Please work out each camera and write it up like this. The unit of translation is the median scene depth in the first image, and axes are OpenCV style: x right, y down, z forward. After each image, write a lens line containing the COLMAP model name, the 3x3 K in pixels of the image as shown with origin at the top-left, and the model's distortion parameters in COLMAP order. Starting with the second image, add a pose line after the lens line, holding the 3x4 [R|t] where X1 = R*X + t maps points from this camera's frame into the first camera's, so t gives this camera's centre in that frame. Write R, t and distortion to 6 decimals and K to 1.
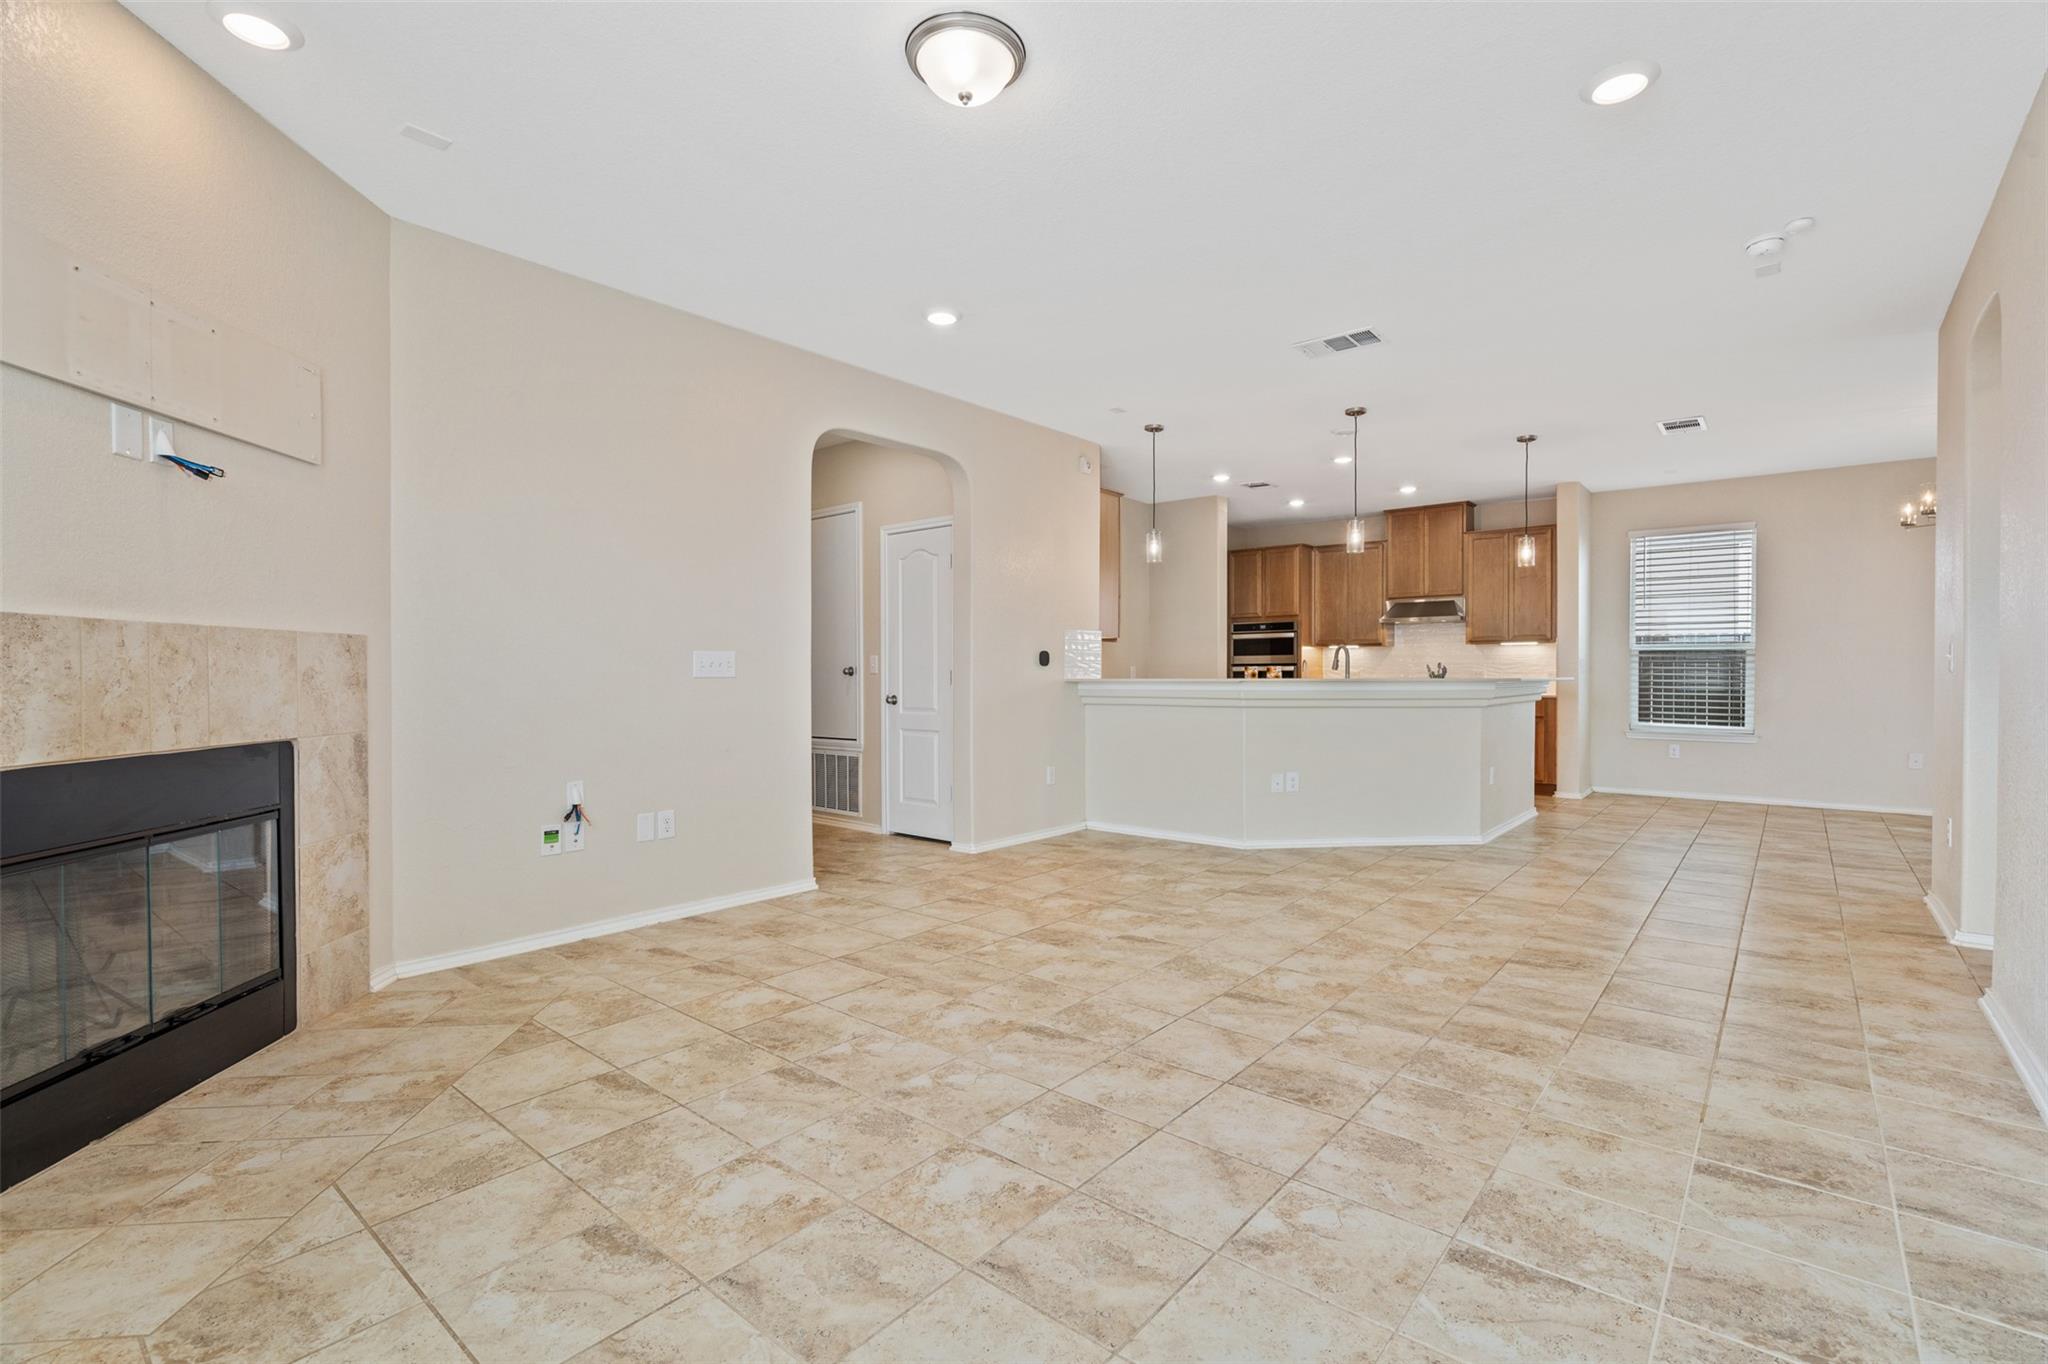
lens RADIAL K [[929.4, 0, 1030.1], [0, 929.4, 700.2], [0, 0, 1]] dist [-0.002786, 0.000396]
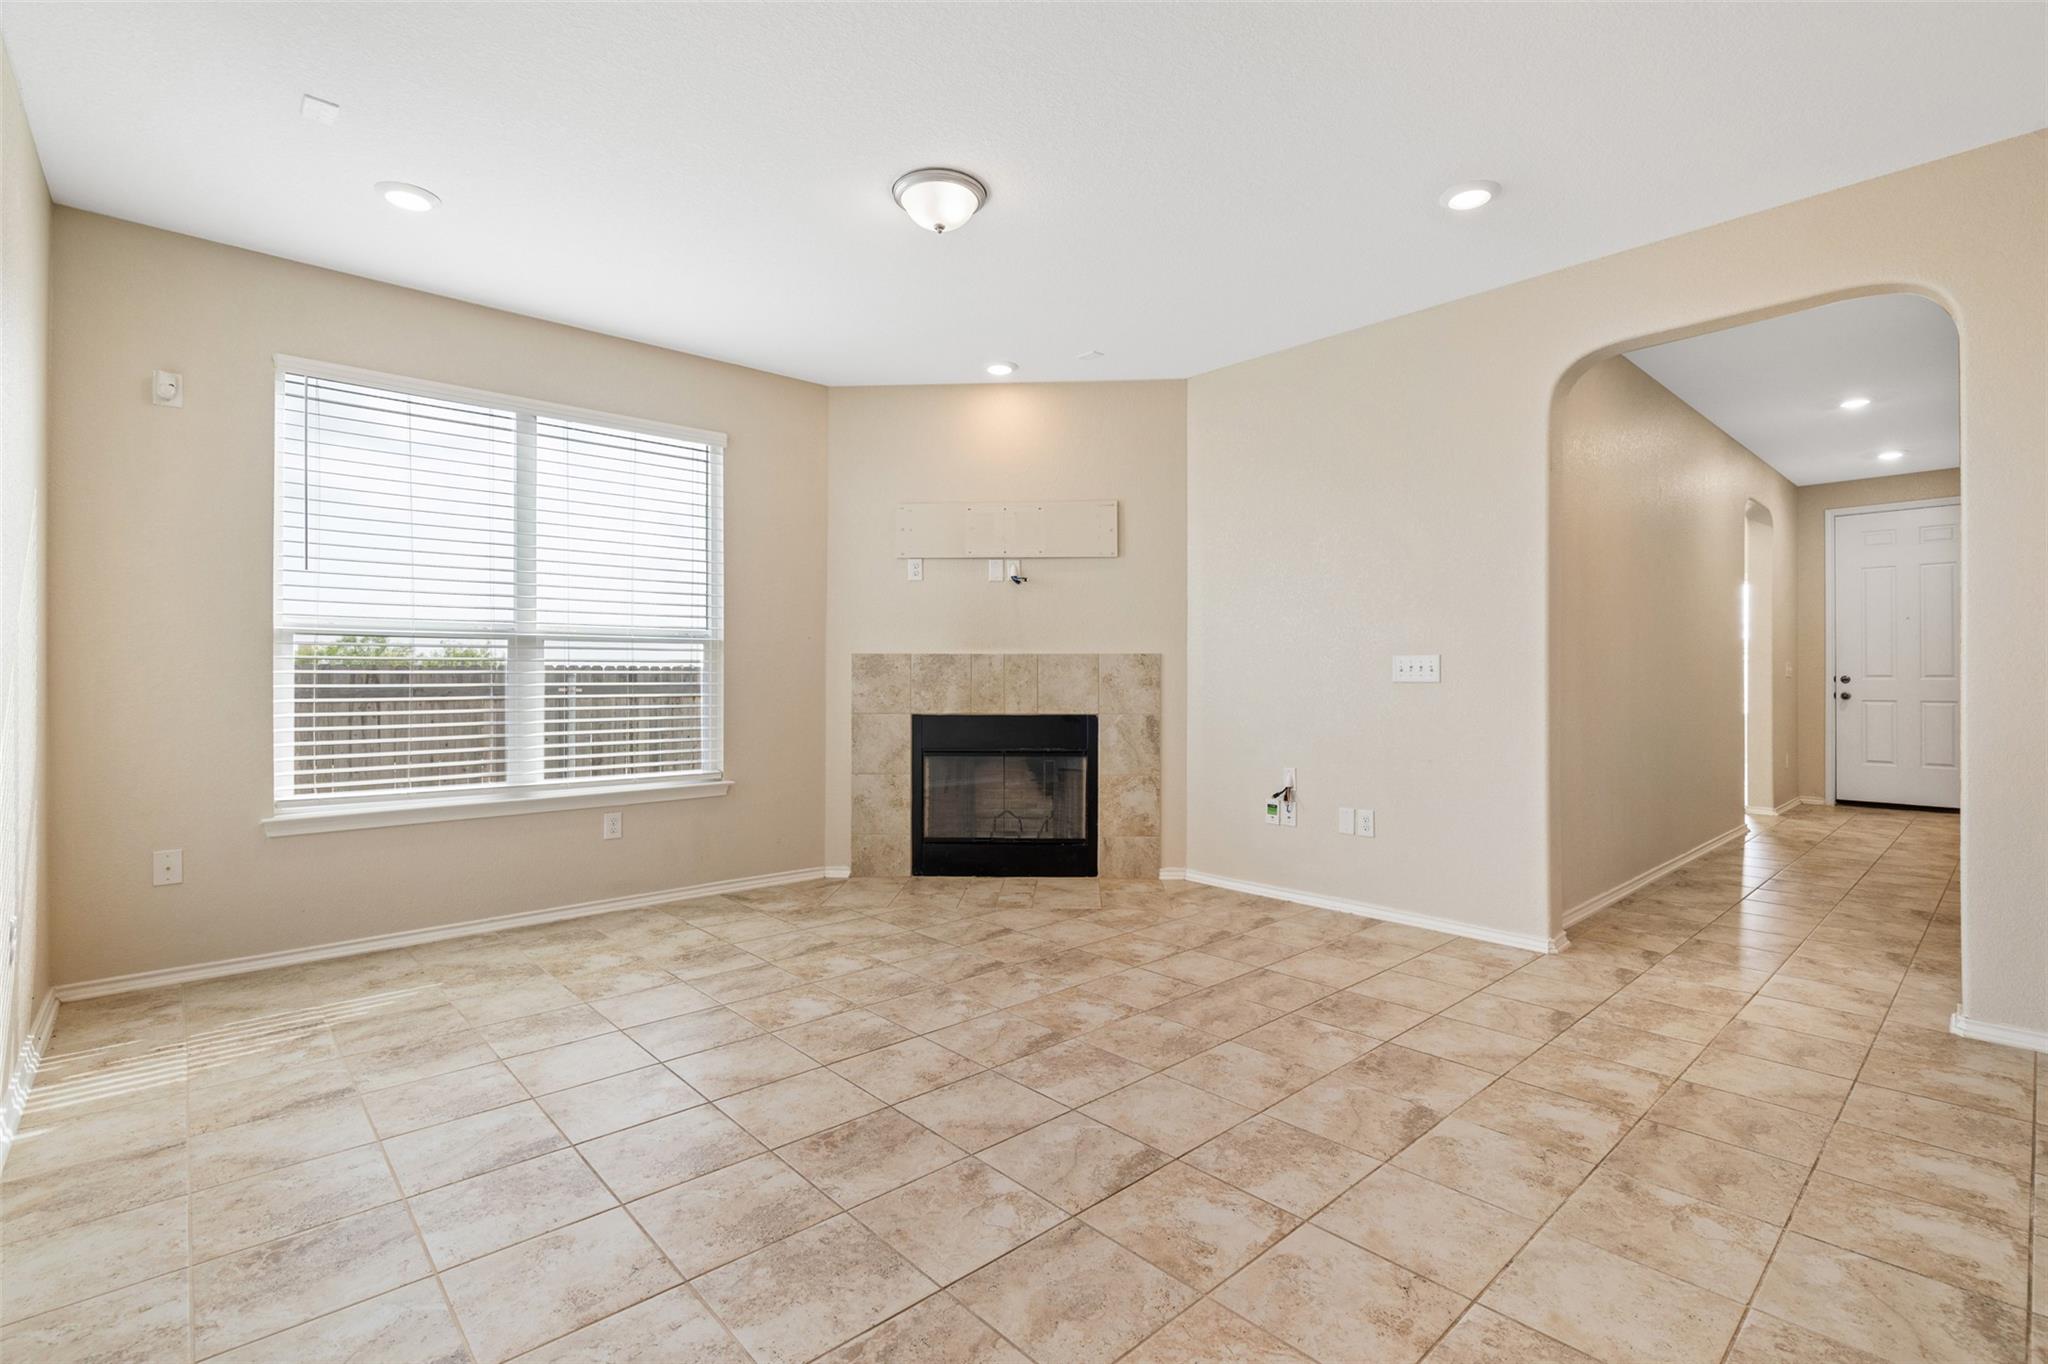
lens RADIAL K [[929.4, 0, 1025.5], [0, 929.4, 691.2], [0, 0, 1]] dist [-0.002786, 0.000396]
pose [[-0.142253, 0.015691, -0.989706, 0.908394], [-0.027702, 0.999420, 0.019827, -0.031293], [0.989443, 0.030238, -0.141736, 1.011041]]
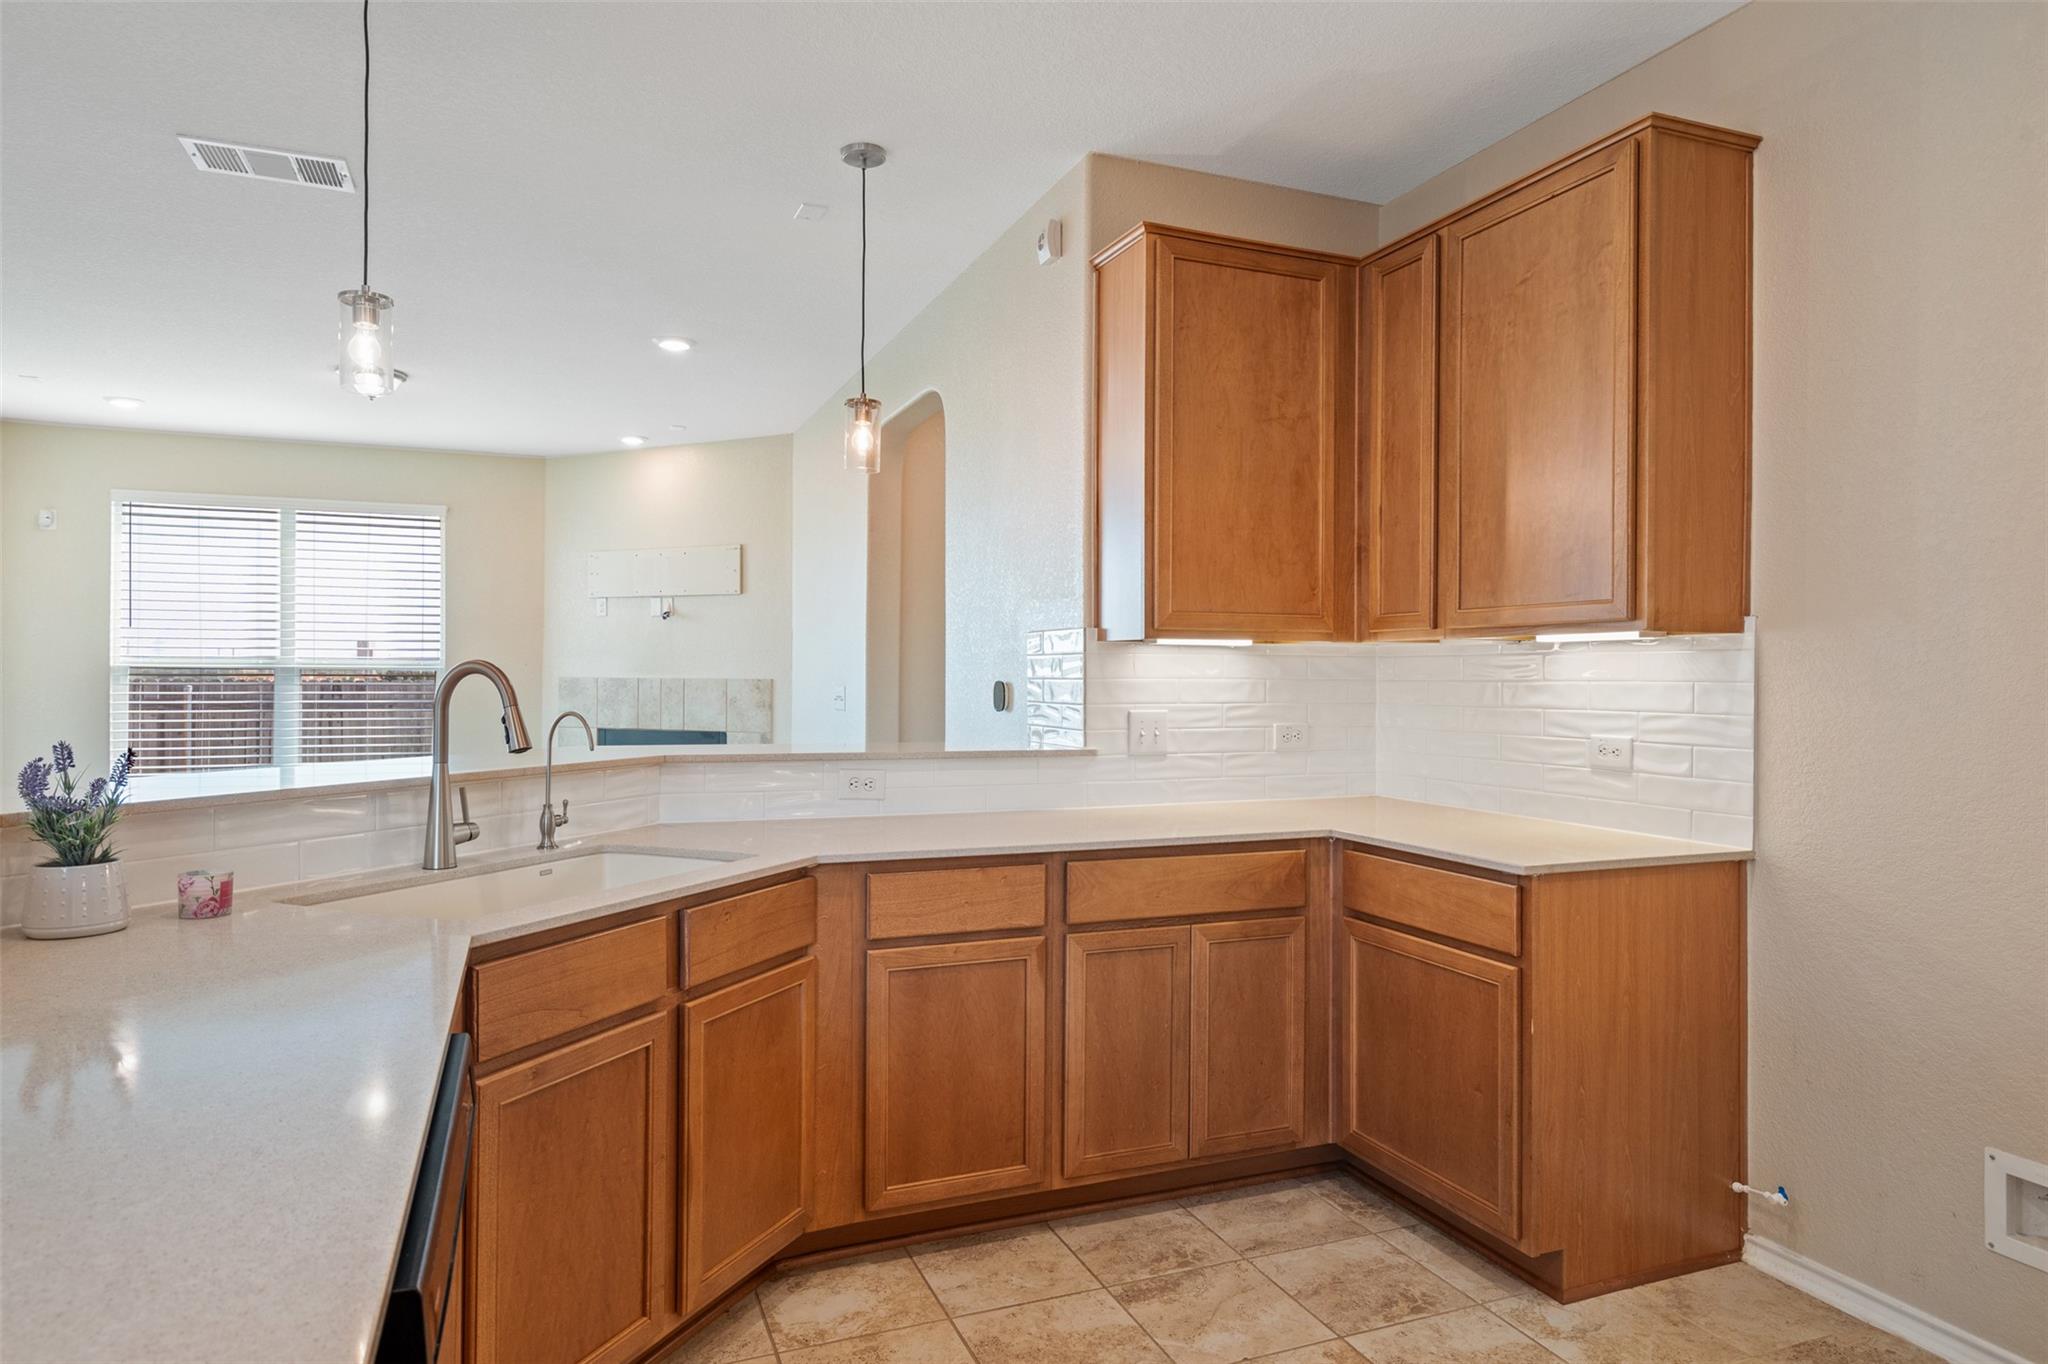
lens RADIAL K [[1245.6, 0, 1041.0], [0, 1245.6, 674.6], [0, 0, 1]] dist [0.019837, 0.000991]
pose [[-0.481301, 0.001553, -0.876554, 1.157422], [-0.029279, 0.999412, 0.017847, -0.139182], [0.876066, 0.034255, -0.480972, 2.646695]]
